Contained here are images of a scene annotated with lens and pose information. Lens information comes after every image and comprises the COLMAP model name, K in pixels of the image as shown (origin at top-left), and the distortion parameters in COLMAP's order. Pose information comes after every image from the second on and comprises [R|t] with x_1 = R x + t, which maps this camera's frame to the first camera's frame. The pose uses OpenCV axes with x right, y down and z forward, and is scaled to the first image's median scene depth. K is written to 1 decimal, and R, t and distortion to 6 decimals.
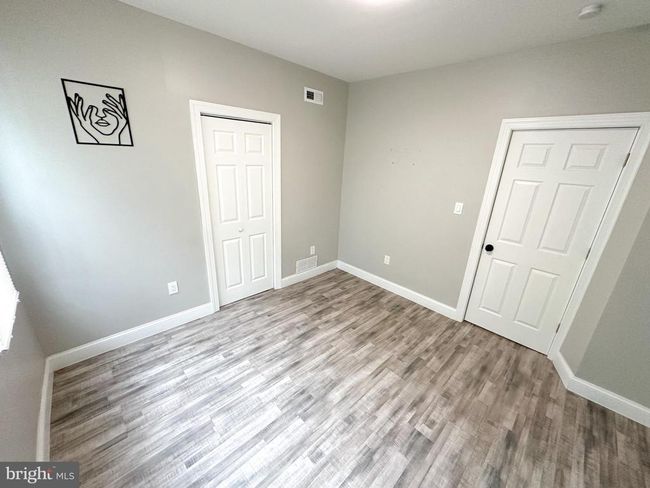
lens RADIAL K [[259.8, 0, 318.6], [0, 259.8, 243.4], [0, 0, 1]] dist [-0.000780, 0.000032]
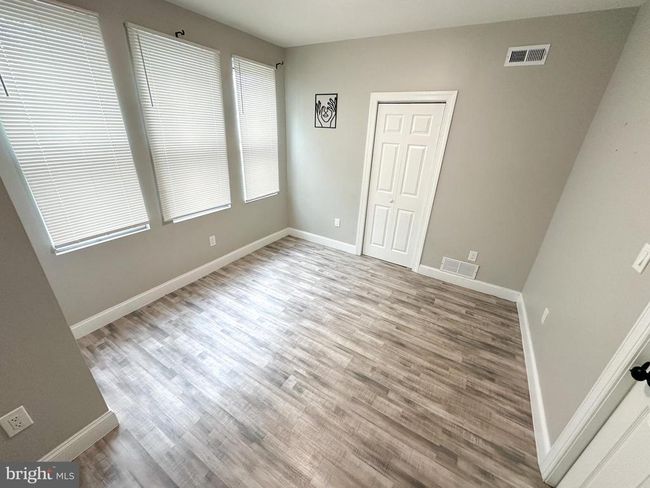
lens RADIAL K [[259.8, 0, 330.2], [0, 259.8, 244.0], [0, 0, 1]] dist [-0.000780, 0.000032]
pose [[0.270763, 0.361431, -0.892219, 0.893826], [-0.339908, 0.903035, 0.262660, -0.109875], [0.900639, 0.232154, 0.367362, 0.451042]]
